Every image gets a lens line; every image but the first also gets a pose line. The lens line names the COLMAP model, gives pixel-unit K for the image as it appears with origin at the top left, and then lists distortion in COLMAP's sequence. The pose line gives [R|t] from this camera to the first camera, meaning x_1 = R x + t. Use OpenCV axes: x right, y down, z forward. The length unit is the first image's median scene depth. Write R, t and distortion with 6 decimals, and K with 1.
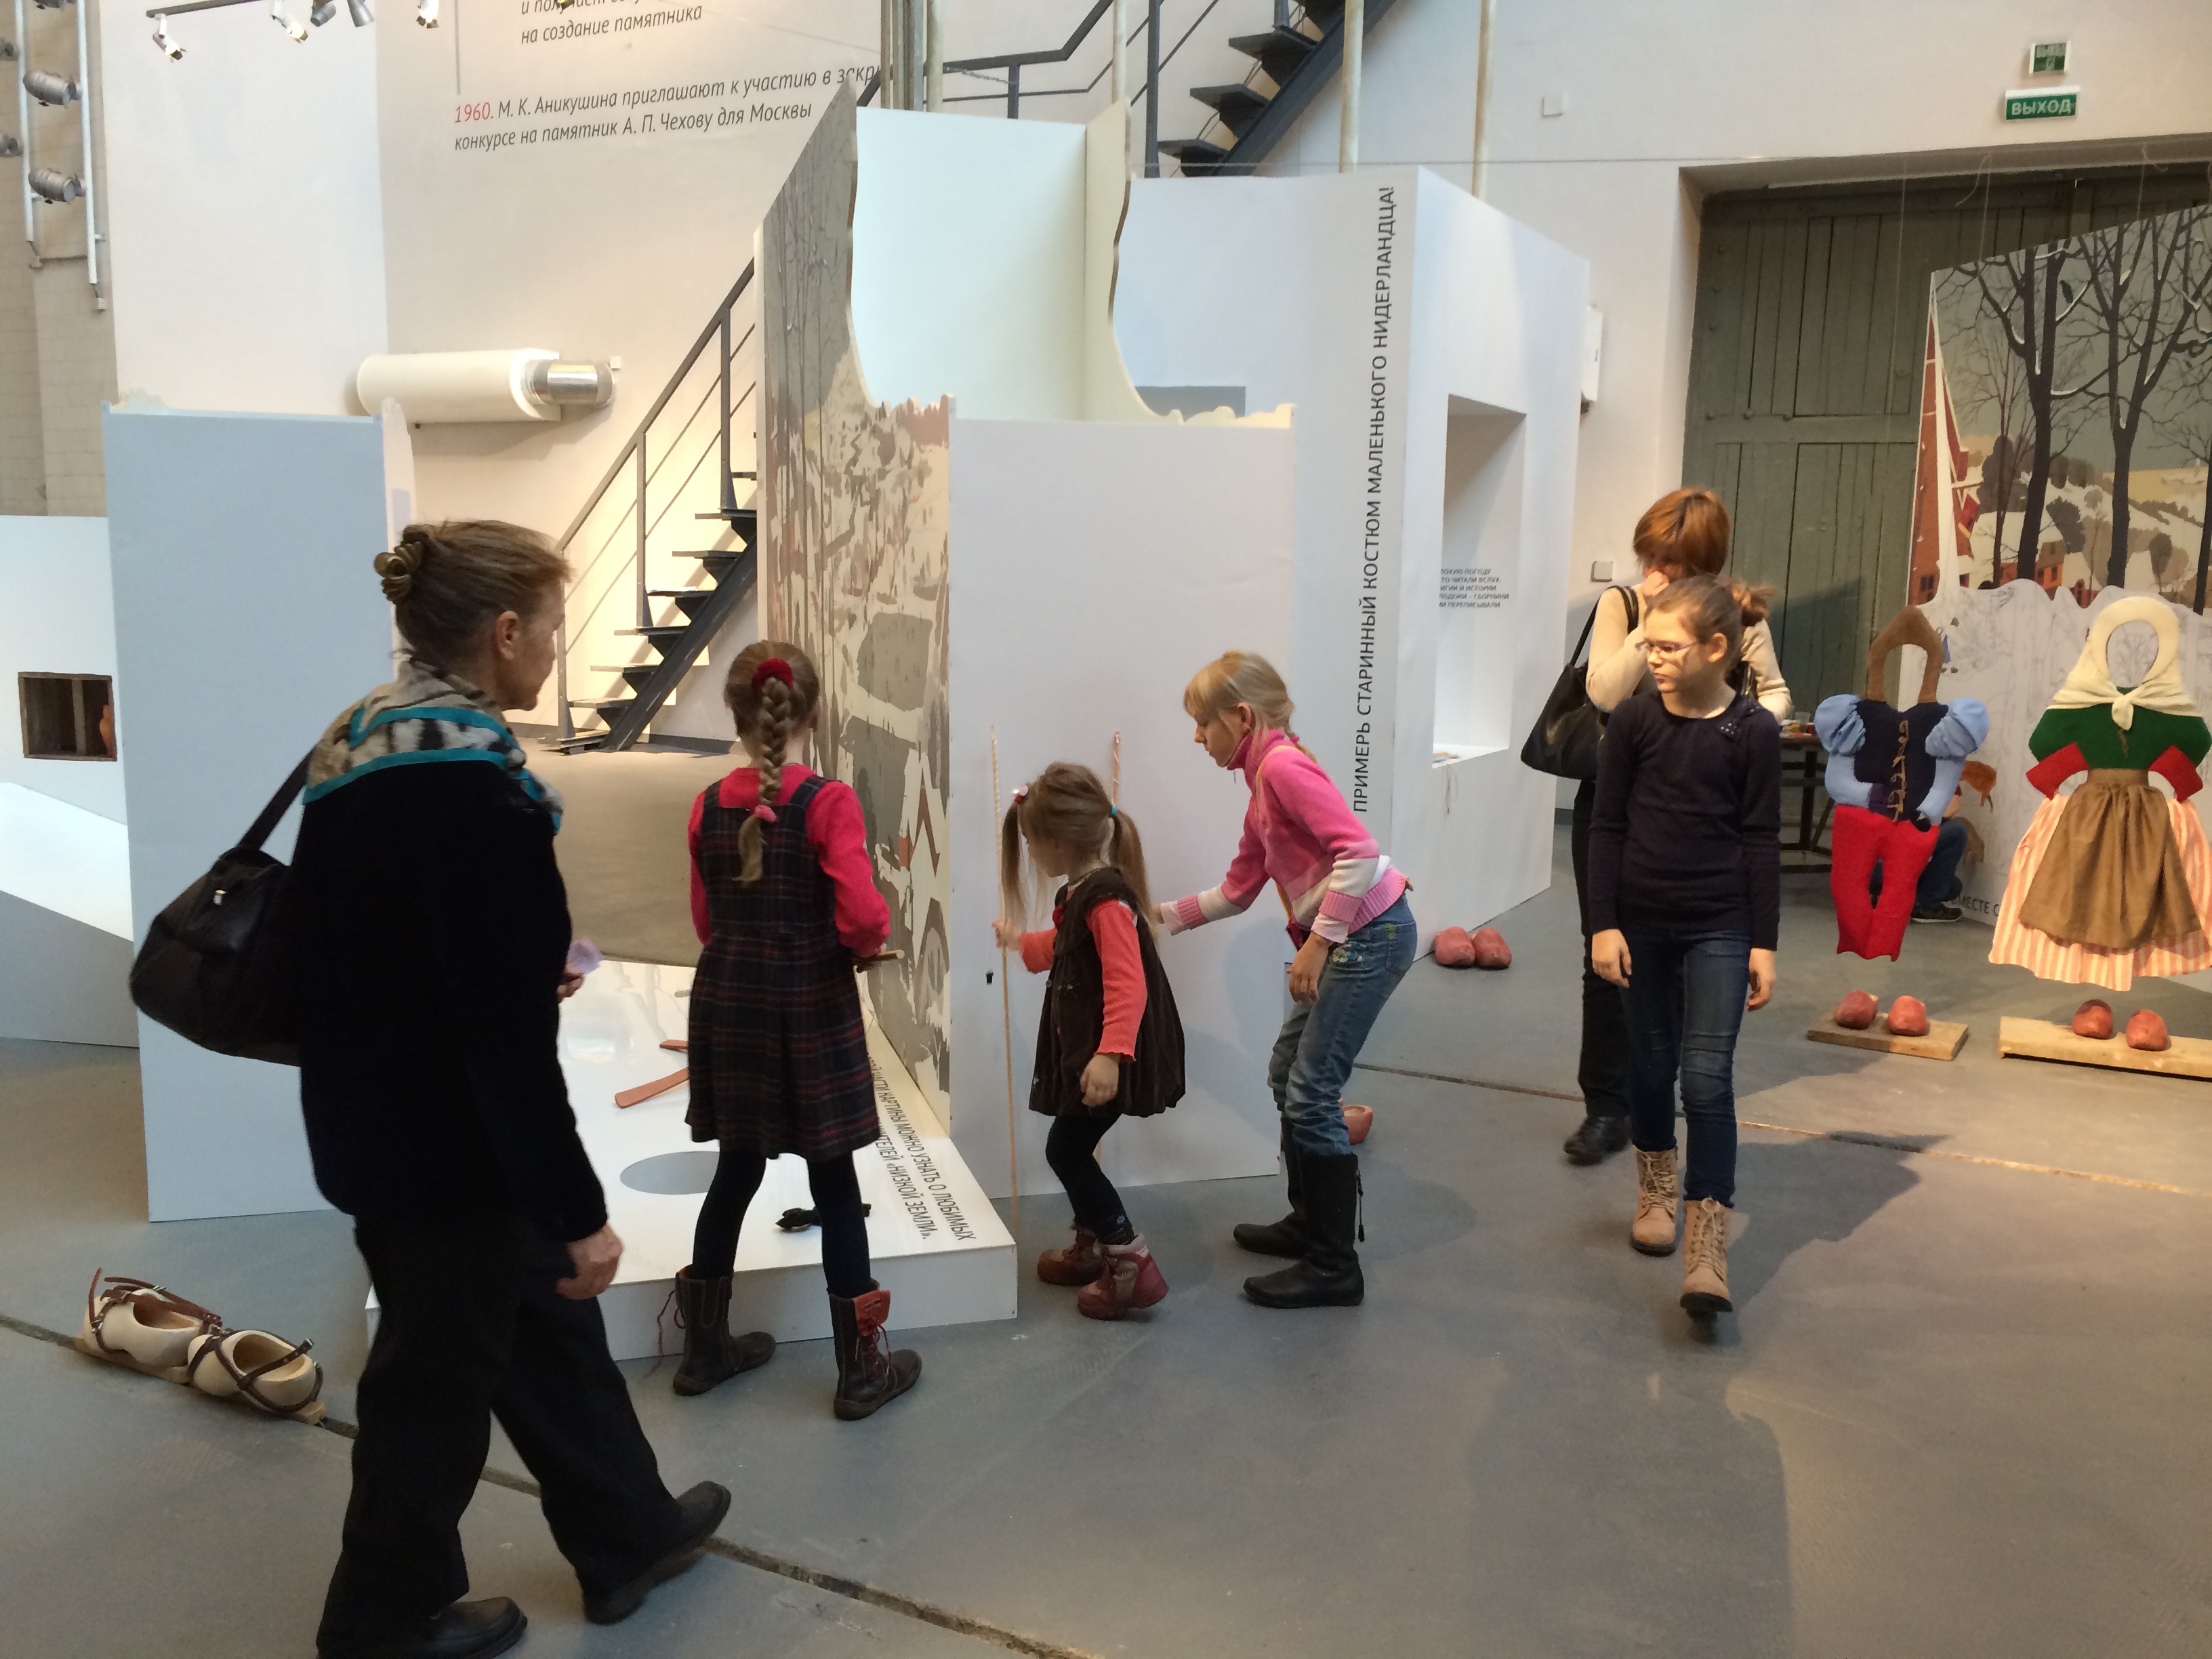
lens RADIAL K [[1892.4, 0, 1114.4], [0, 1892.4, 833.3], [0, 0, 1]] dist [0.082021, -0.100258]
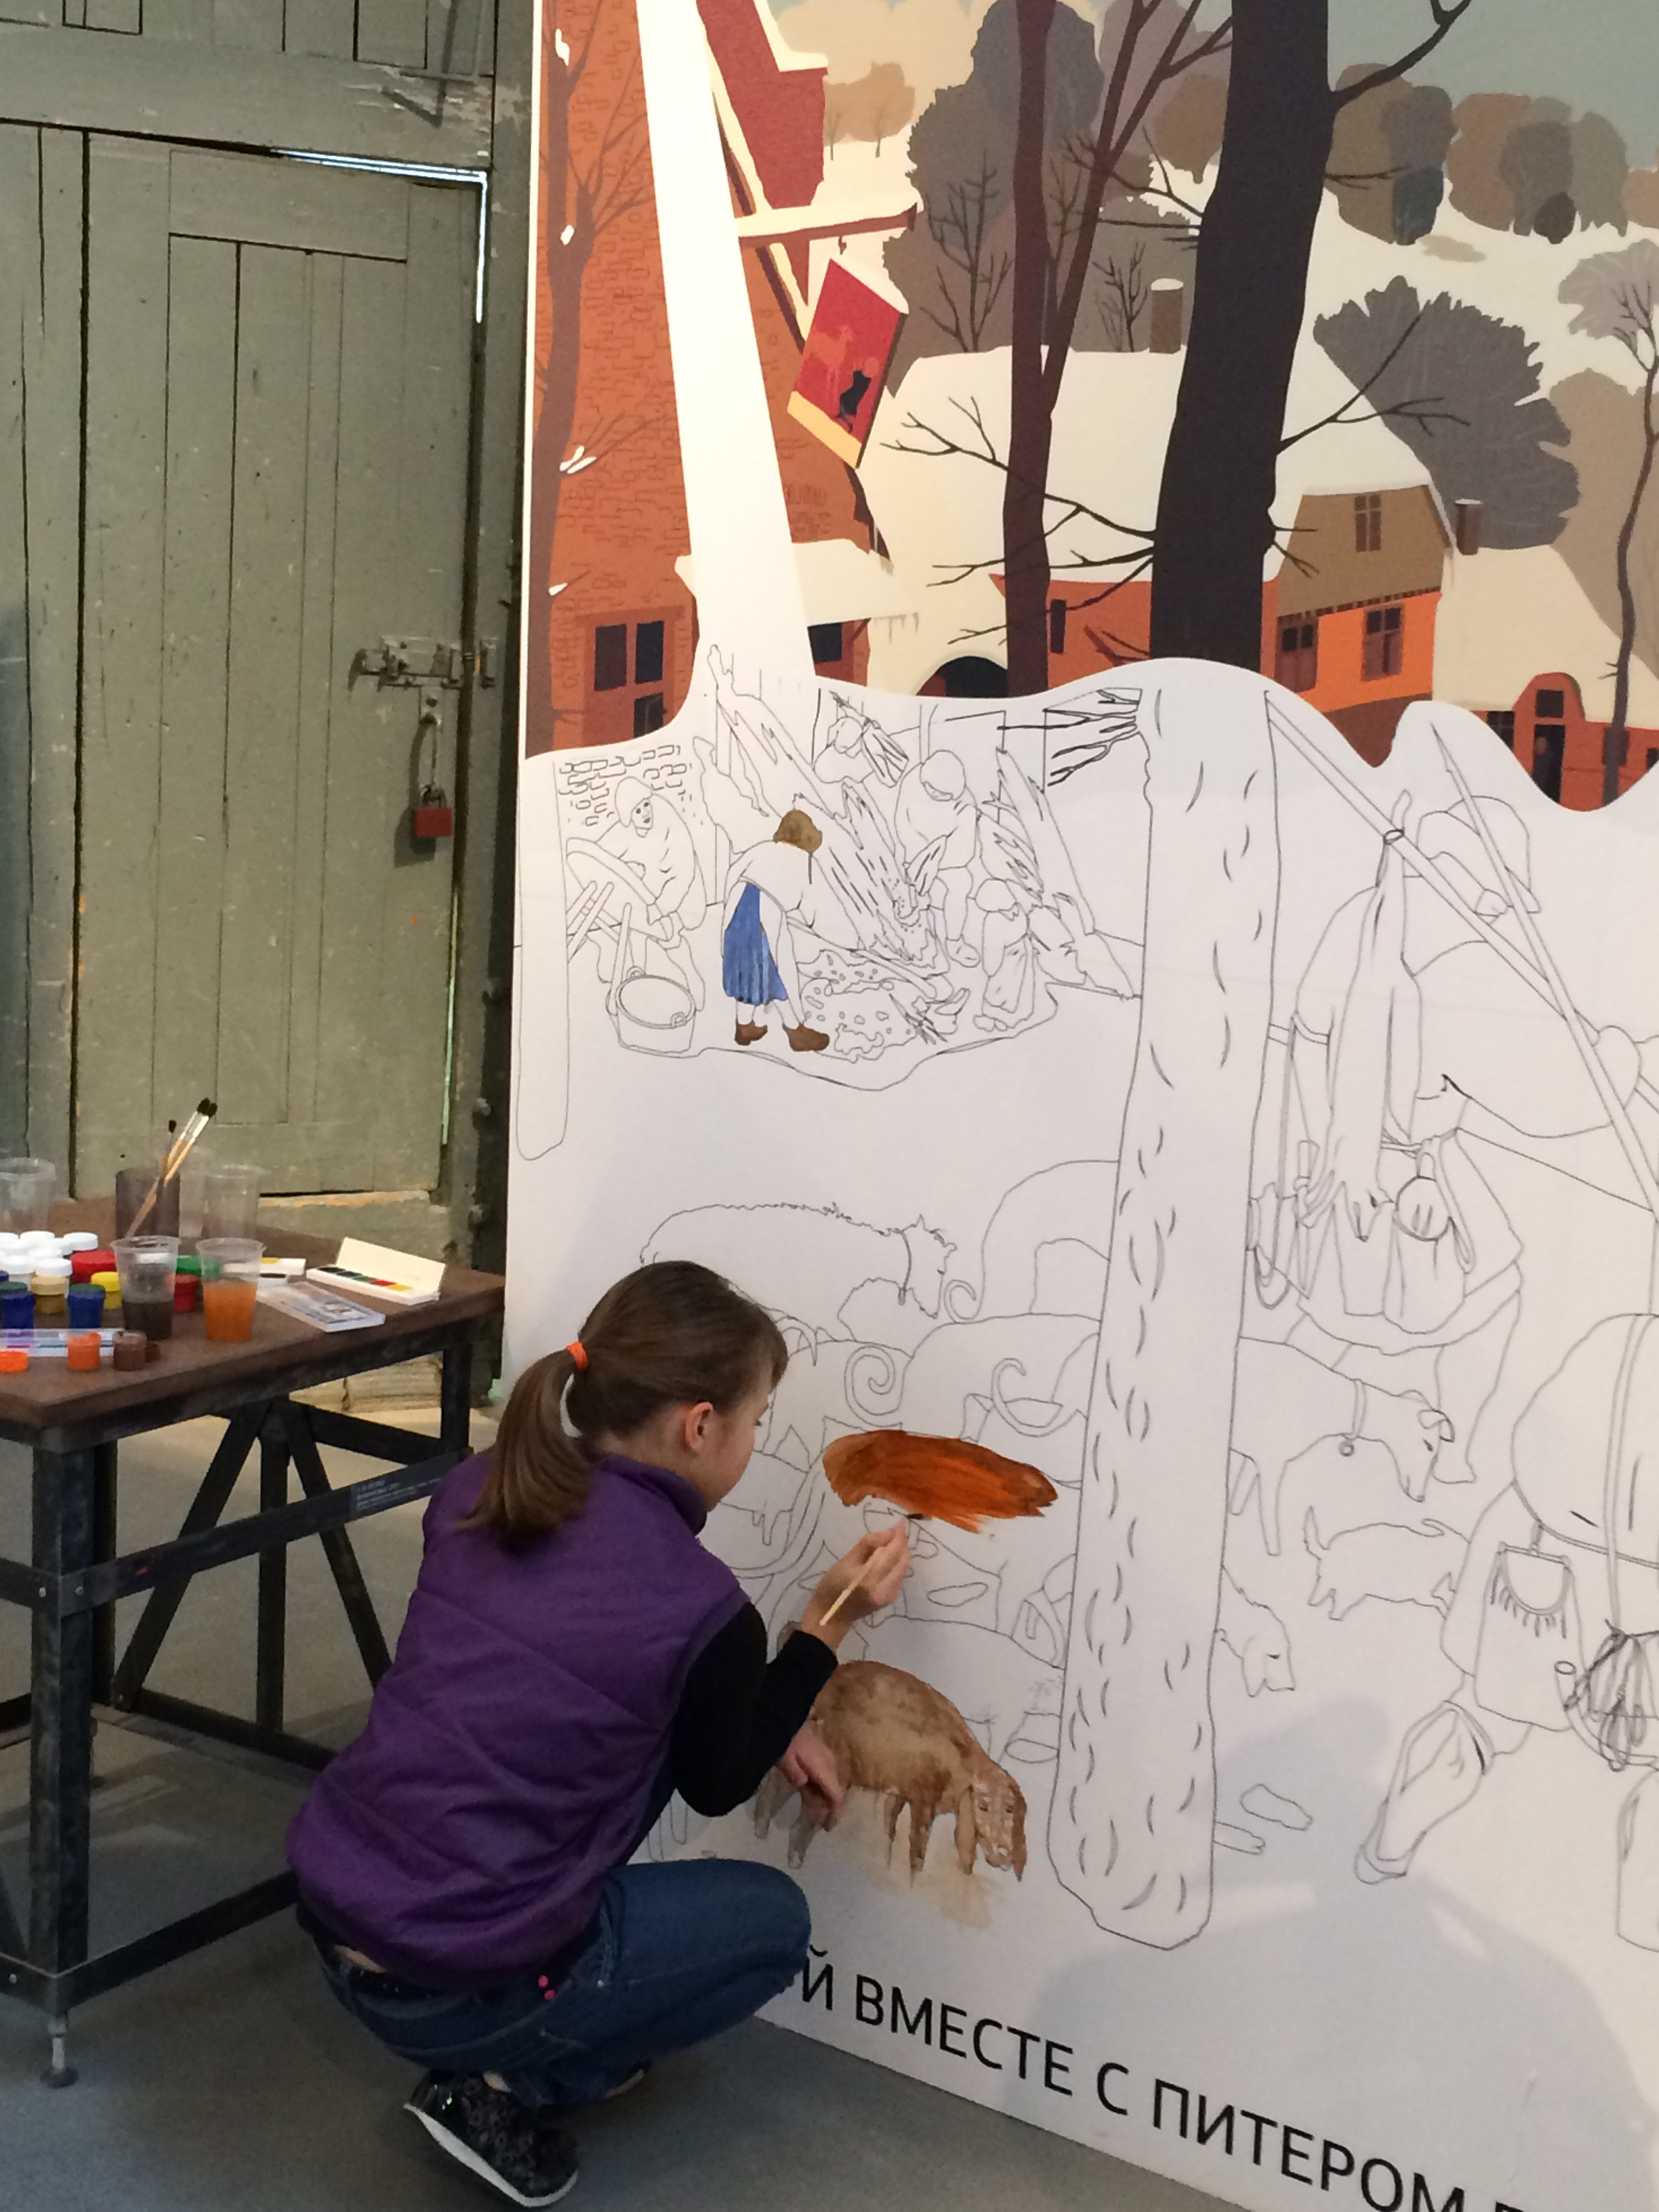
lens RADIAL K [[3093.5, 0, 809.4], [0, 3093.5, 1101.1], [0, 0, 1]] dist [0.056702, 0.000000]
pose [[0.723013, -0.097346, 0.683942, 0.202841], [0.067794, 0.995242, 0.069987, -0.115418], [-0.687500, -0.004235, 0.726172, 0.810703]]
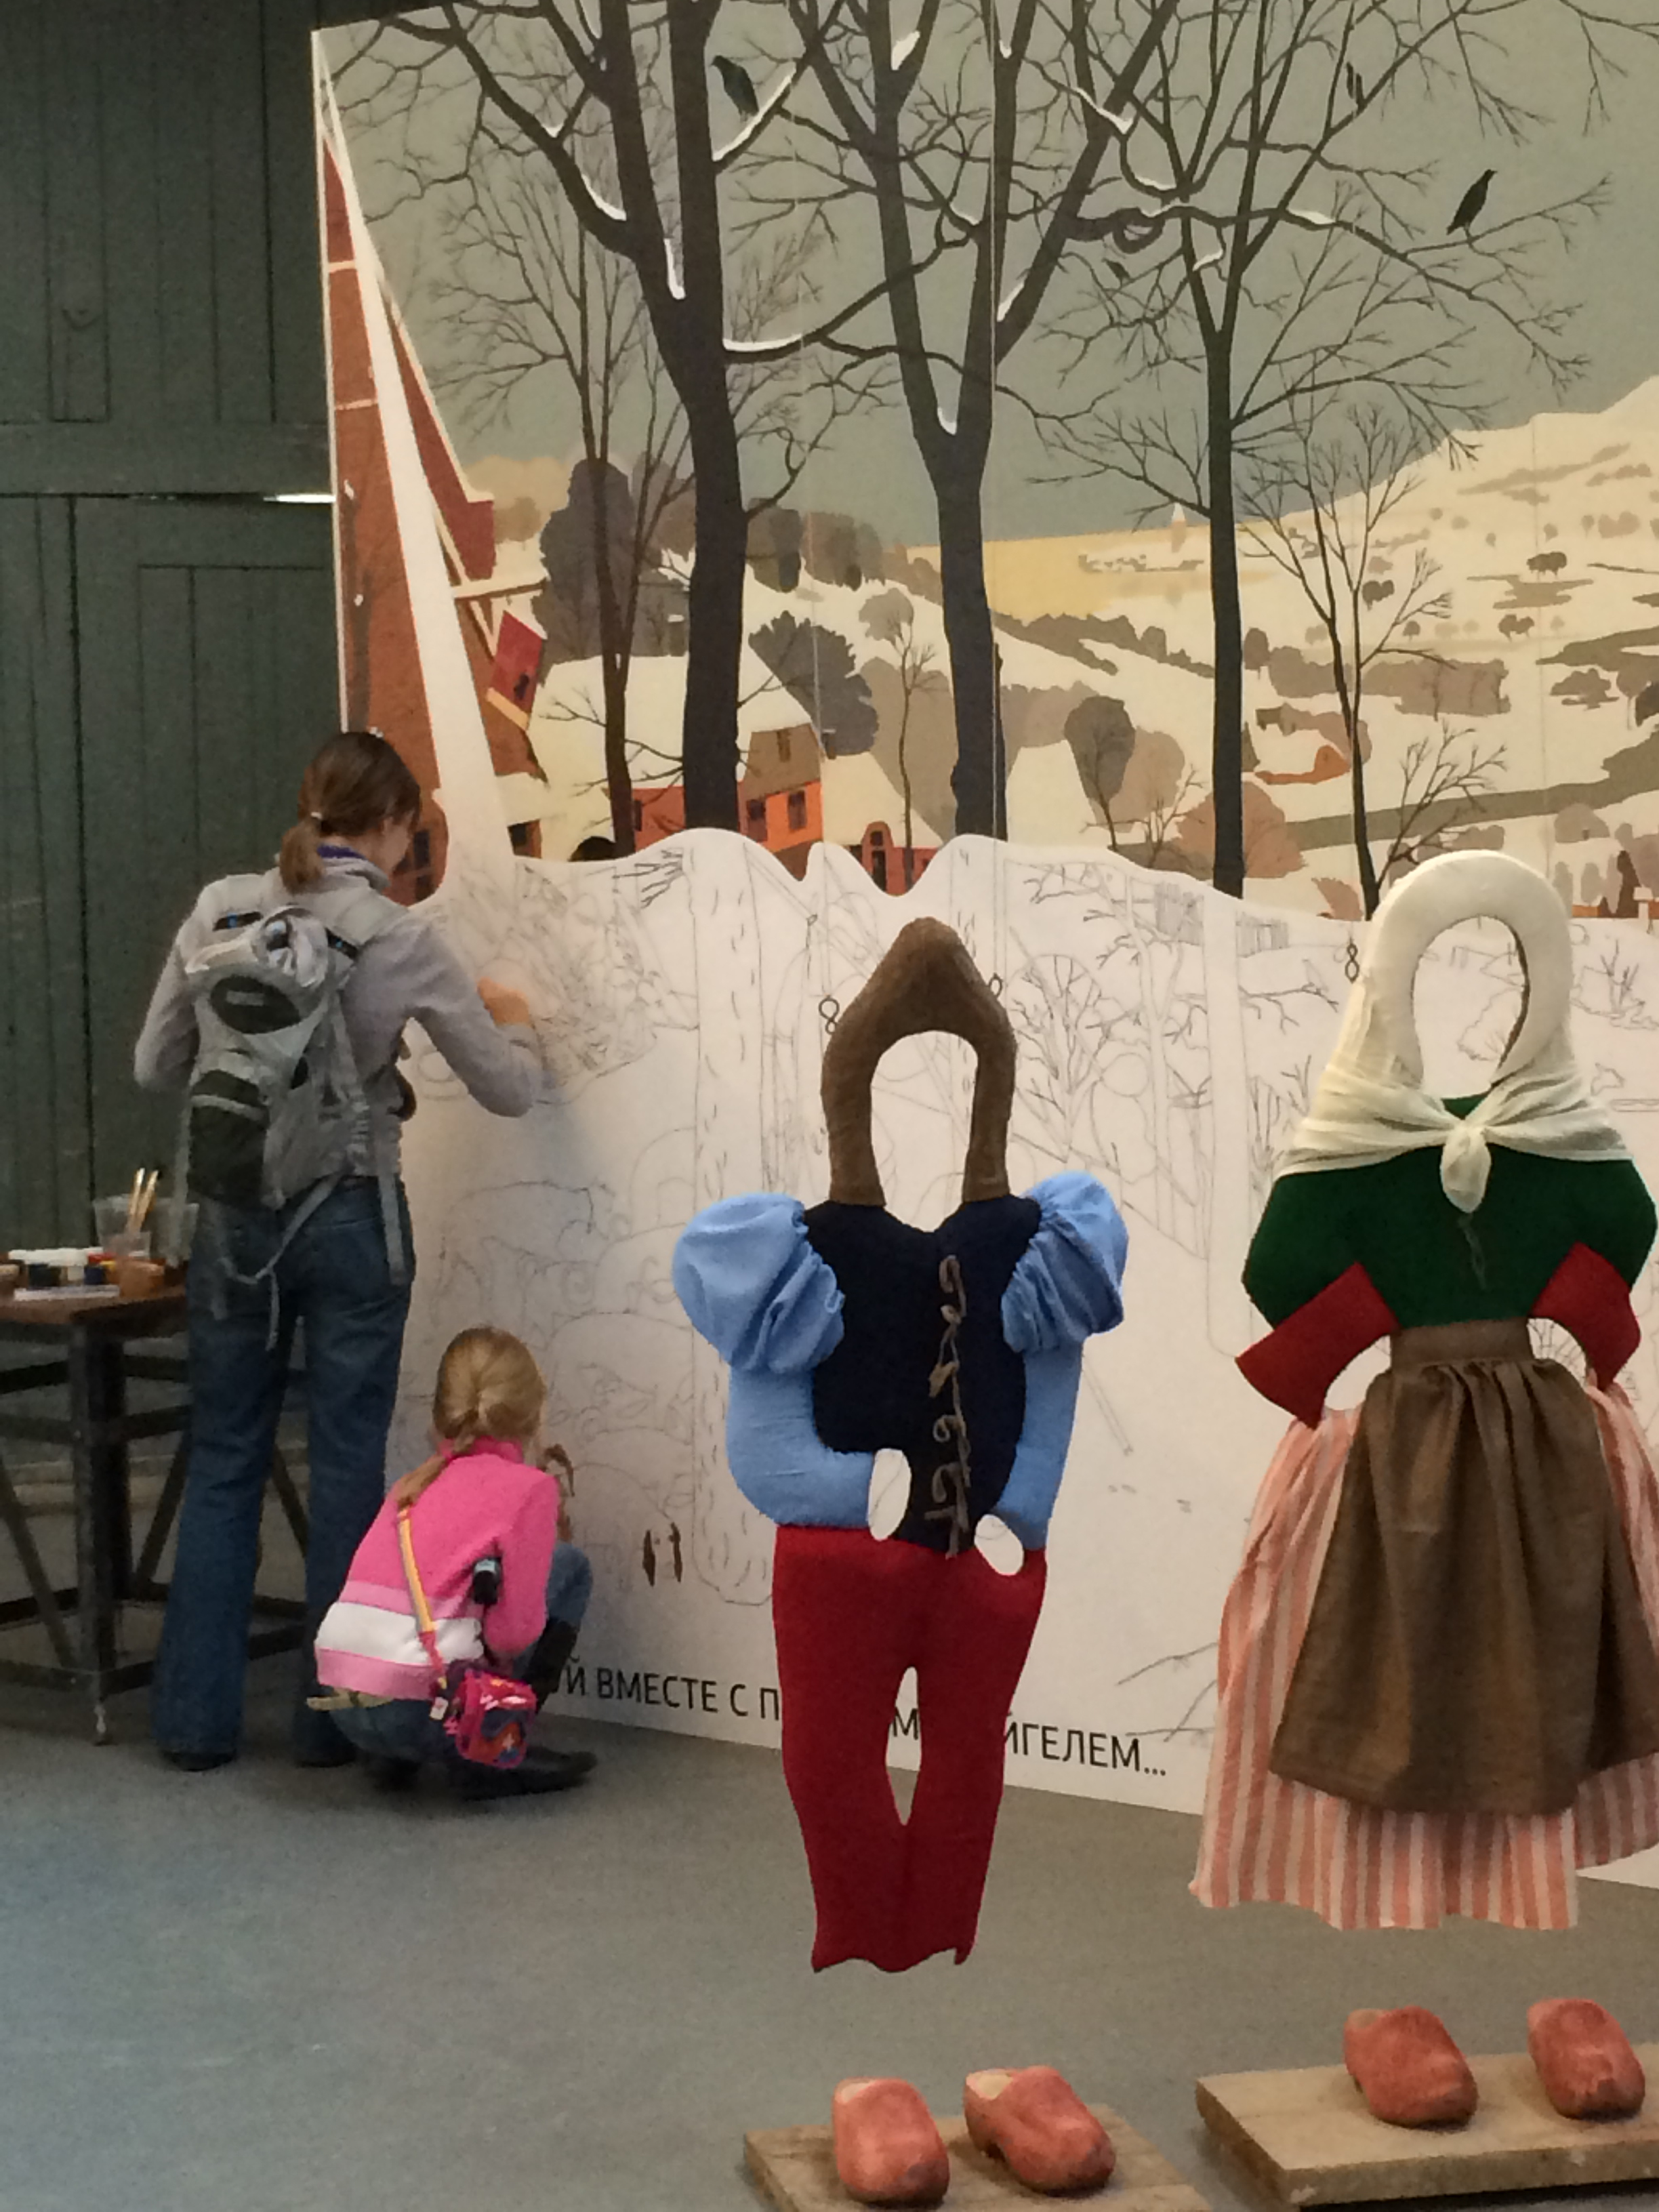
lens RADIAL K [[4411.7, 0, 828.7], [0, 4411.7, 1119.5], [0, 0, 1]] dist [0.055748, 0.000000]
pose [[0.766510, -0.084704, 0.636622, -0.074175], [0.133077, 0.990698, -0.028414, -0.049444], [-0.628294, 0.106500, 0.770652, 0.331779]]
